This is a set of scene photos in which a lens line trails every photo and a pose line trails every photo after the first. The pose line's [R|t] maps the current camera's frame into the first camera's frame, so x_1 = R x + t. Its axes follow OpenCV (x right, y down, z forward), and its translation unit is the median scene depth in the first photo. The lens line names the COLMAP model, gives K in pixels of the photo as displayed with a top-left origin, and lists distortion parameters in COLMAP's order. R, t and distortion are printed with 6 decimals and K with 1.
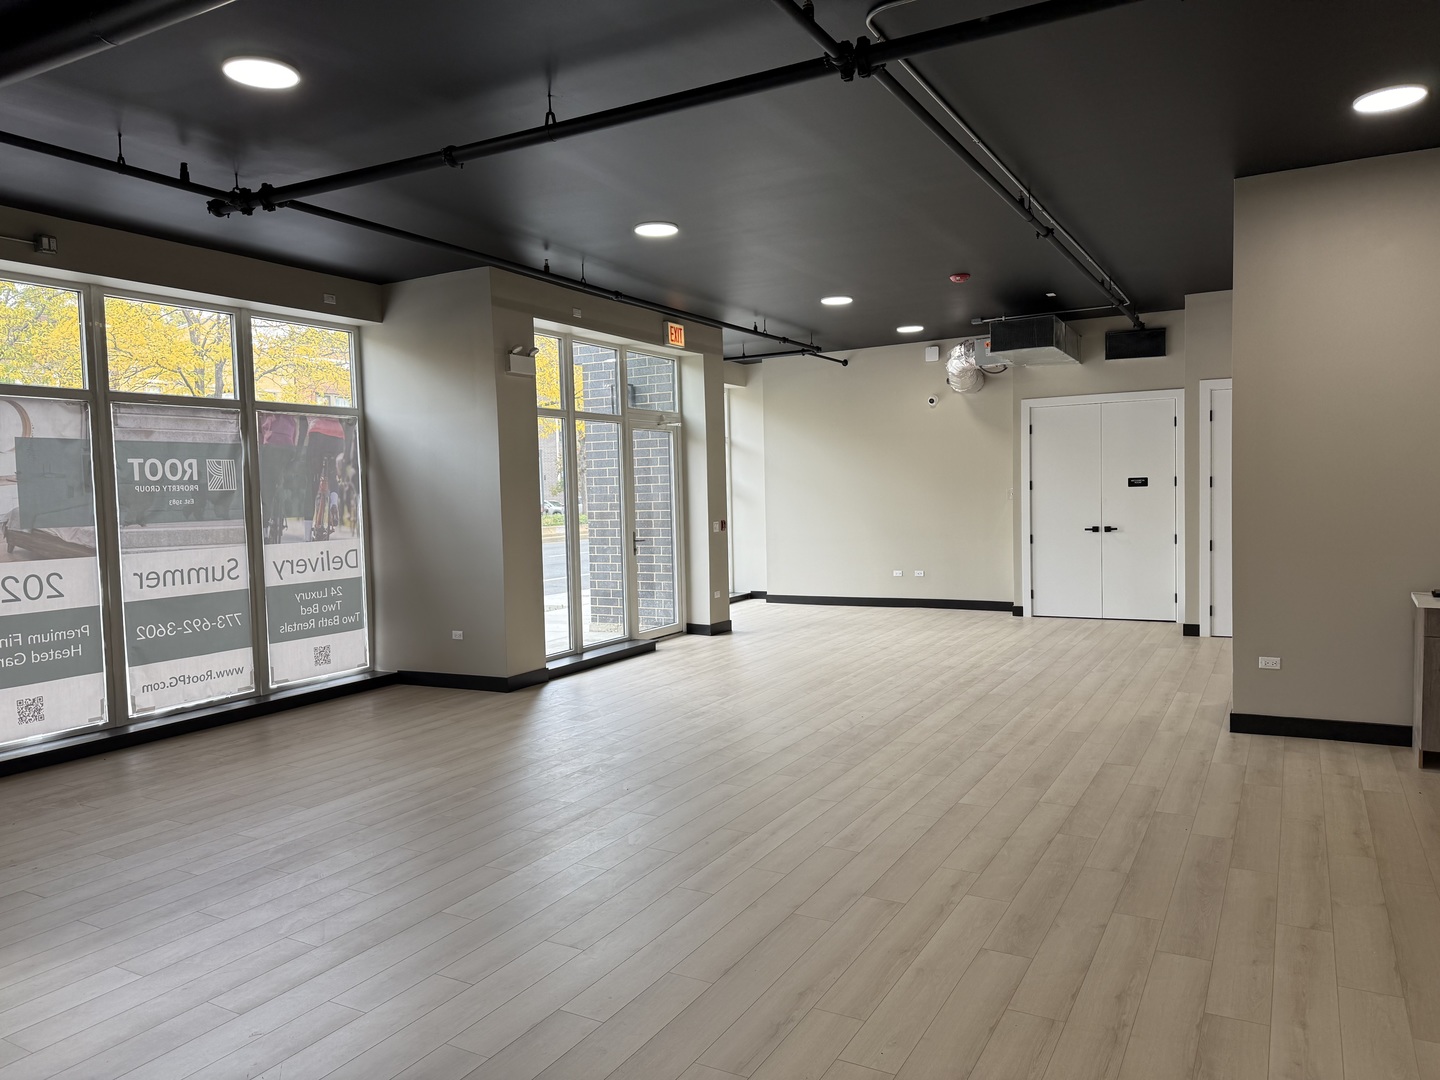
lens RADIAL K [[1003.2, 0, 710.9], [0, 1003.2, 541.5], [0, 0, 1]] dist [0.163497, -0.233074]
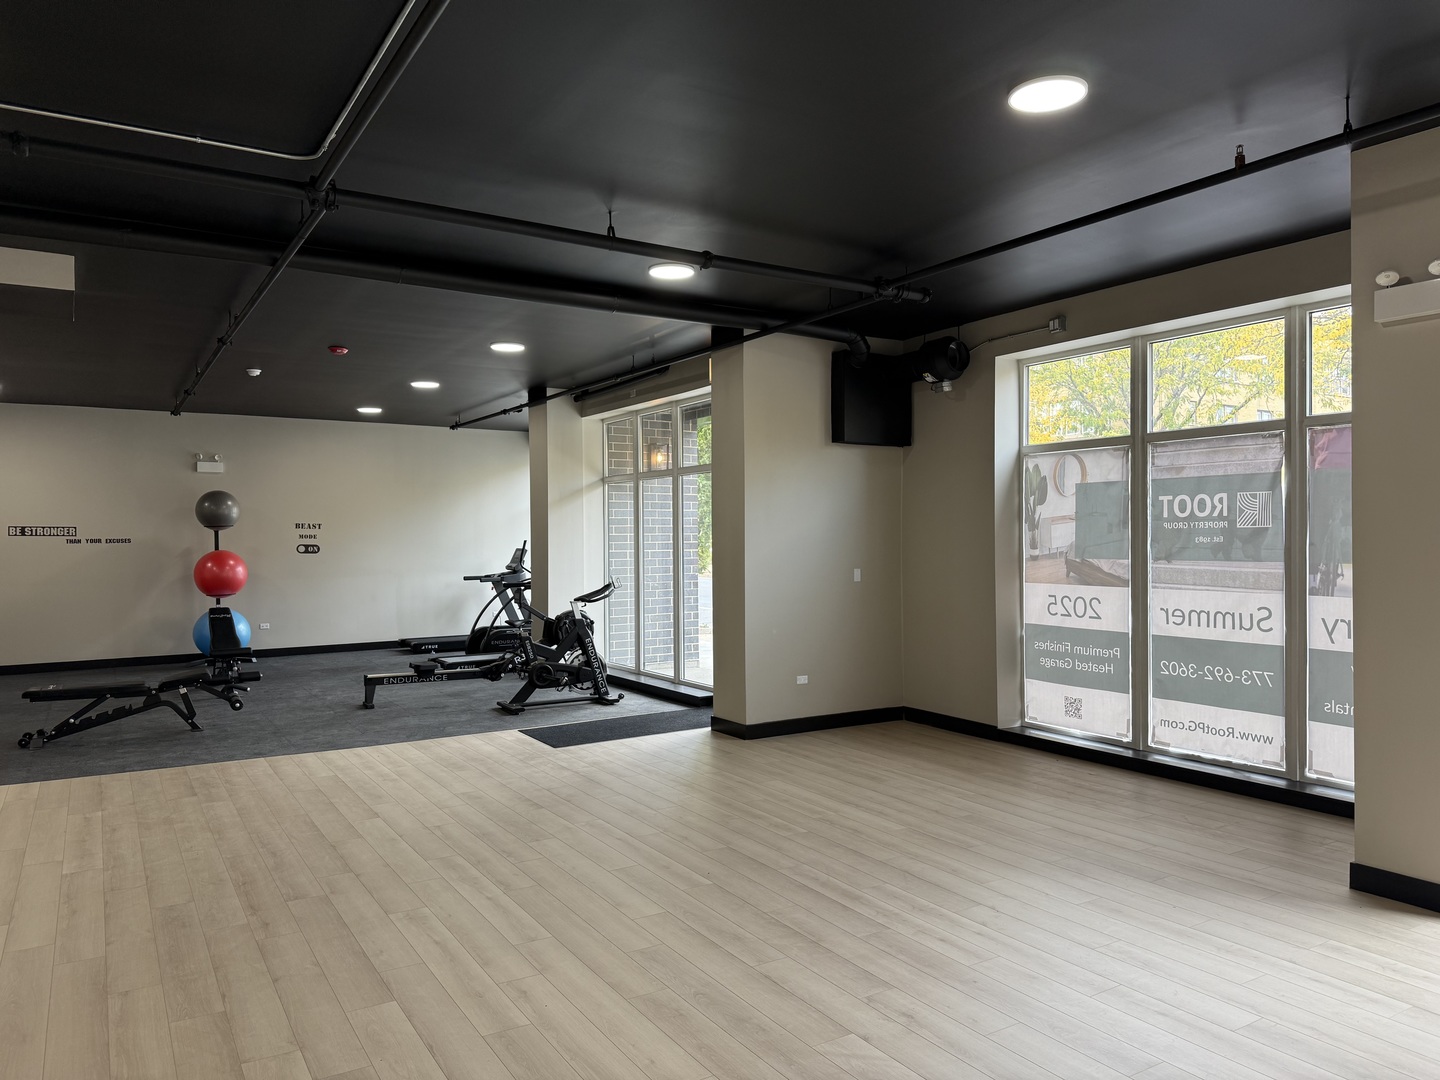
lens RADIAL K [[1018.9, 0, 720.0], [0, 1018.9, 540.0], [0, 0, 1]] dist [0.014525, 0.001077]
pose [[-0.480547, 0.032034, -0.876384, 0.502307], [-0.026180, 0.998363, 0.050847, -0.071467], [0.876578, 0.047378, -0.478922, 1.024812]]
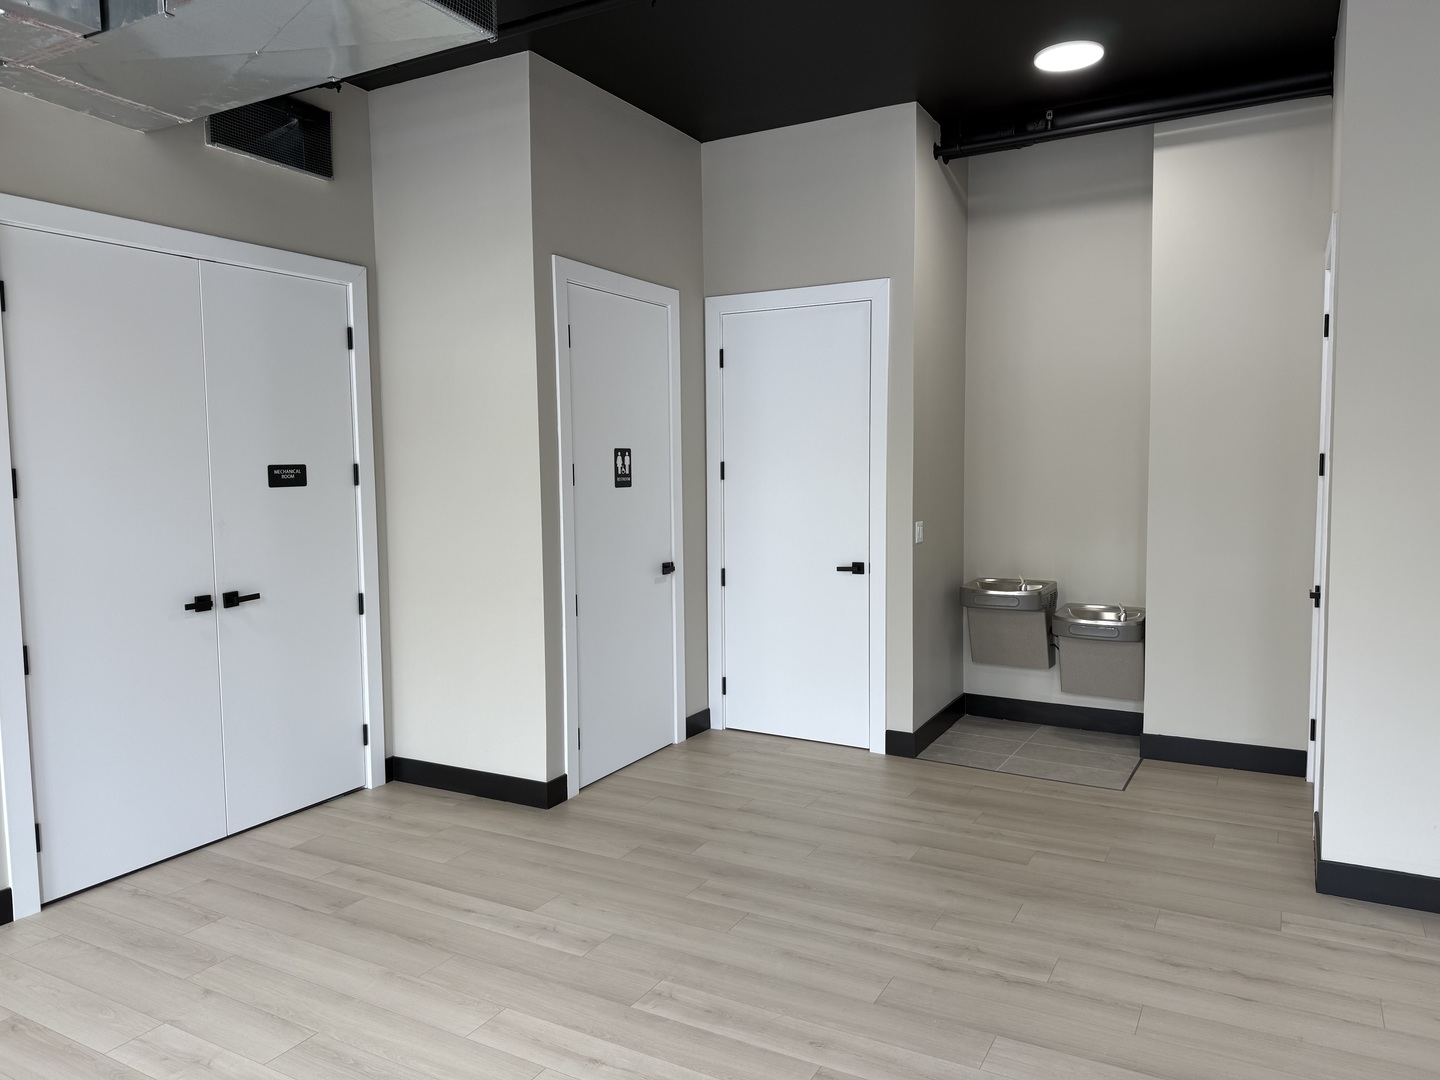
lens RADIAL K [[1003.2, 0, 710.9], [0, 1003.2, 541.5], [0, 0, 1]] dist [0.163497, -0.233074]
pose [[-0.002799, -0.053264, 0.998577, 0.016954], [0.066944, 0.996330, 0.053332, -0.063487], [-0.997753, 0.066998, 0.000777, 1.249431]]
